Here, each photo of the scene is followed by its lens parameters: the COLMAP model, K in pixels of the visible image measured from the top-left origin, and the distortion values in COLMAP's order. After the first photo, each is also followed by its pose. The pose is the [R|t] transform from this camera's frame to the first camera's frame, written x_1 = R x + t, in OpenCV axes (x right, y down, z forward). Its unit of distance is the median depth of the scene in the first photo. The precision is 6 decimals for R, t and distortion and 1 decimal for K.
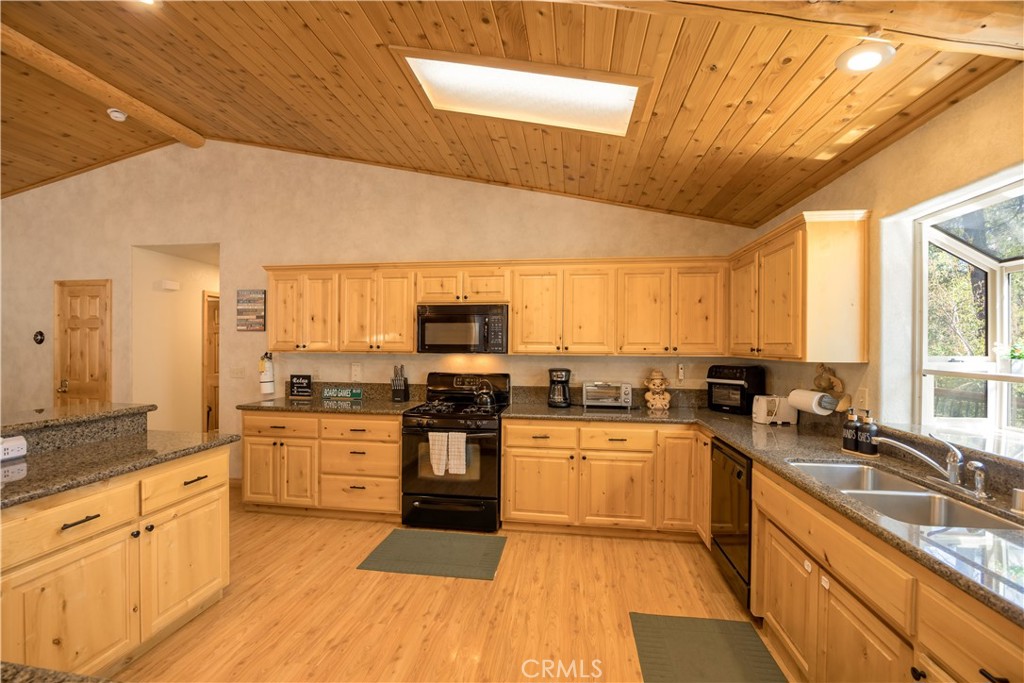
lens RADIAL K [[439.0, 0, 515.4], [0, 439.0, 348.4], [0, 0, 1]] dist [-0.015461, 0.000776]
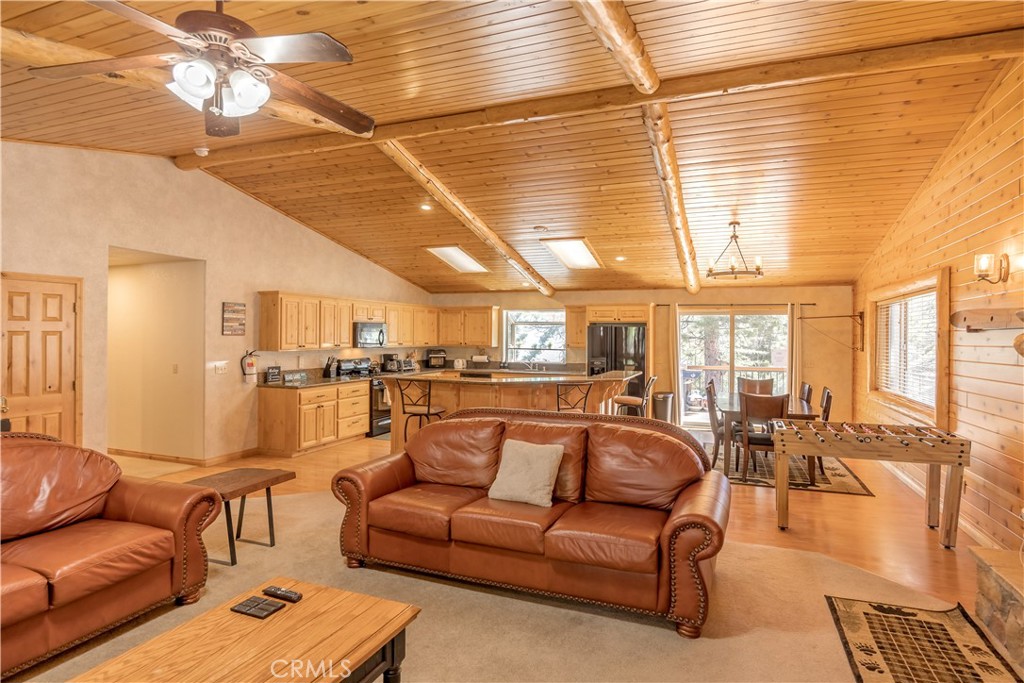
lens RADIAL K [[471.6, 0, 492.4], [0, 471.6, 341.8], [0, 0, 1]] dist [-0.009684, 0.000052]
pose [[0.316539, -0.016758, 0.948432, -2.025968], [0.000690, 0.999848, 0.017437, -0.053270], [-0.948579, -0.004865, 0.316502, -0.174323]]
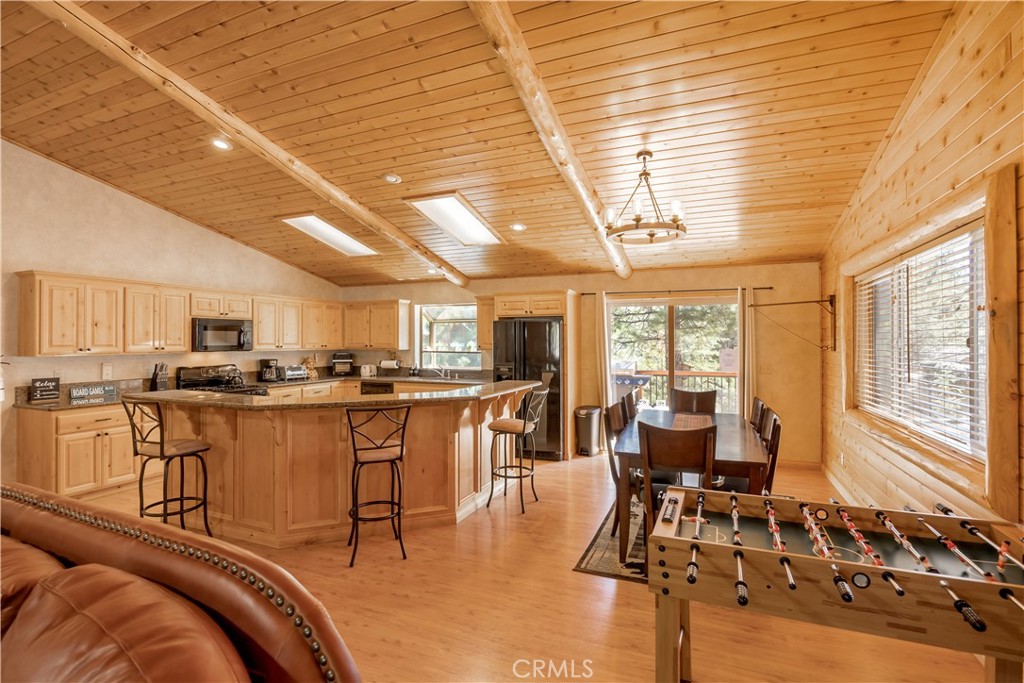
lens RADIAL K [[469.2, 0, 512.0], [0, 469.2, 341.5], [0, 0, 1]] dist [-0.018769, 0.001750]
pose [[0.249803, -0.009538, 0.968250, -1.485308], [0.005494, 0.999949, 0.008433, -0.031893], [-0.968281, 0.003213, 0.249843, -0.361153]]
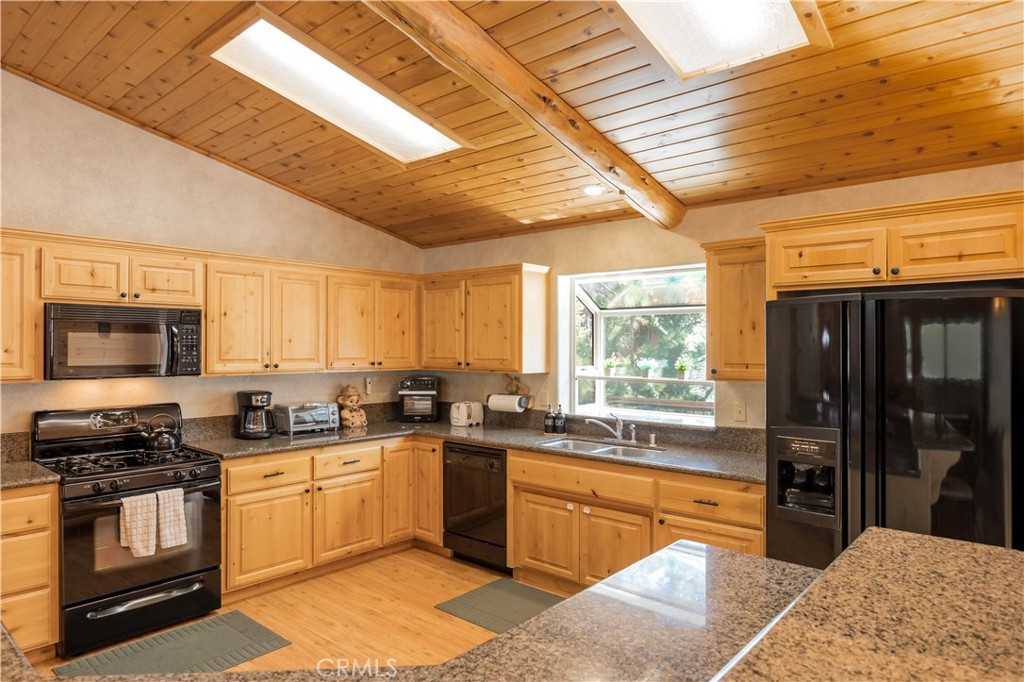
lens RADIAL K [[619.7, 0, 508.5], [0, 619.7, 348.9], [0, 0, 1]] dist [-0.002288, 0.000298]
pose [[0.548158, -0.007839, 0.836338, -0.643872], [0.005790, 0.999968, 0.005578, -0.037535], [-0.836355, 0.001785, 0.548186, -0.012929]]
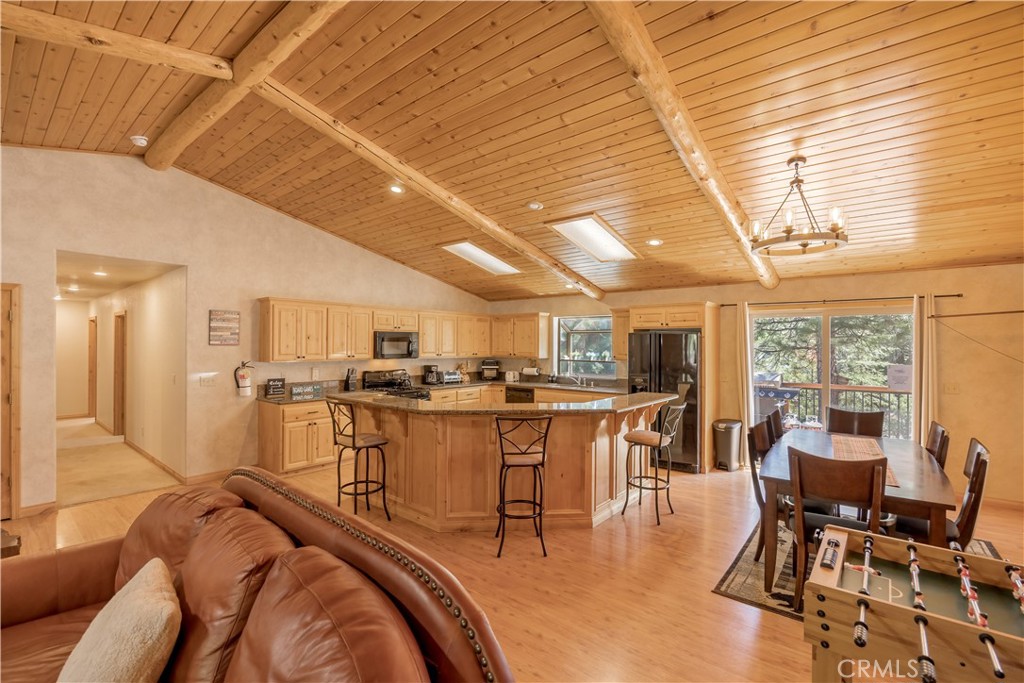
lens RADIAL K [[439.0, 0, 515.4], [0, 439.0, 348.4], [0, 0, 1]] dist [-0.015461, 0.000776]
pose [[0.514140, -0.009022, 0.857659, -1.487283], [0.002232, 0.999955, 0.009181, -0.048607], [-0.857704, -0.002806, 0.514137, -0.354782]]
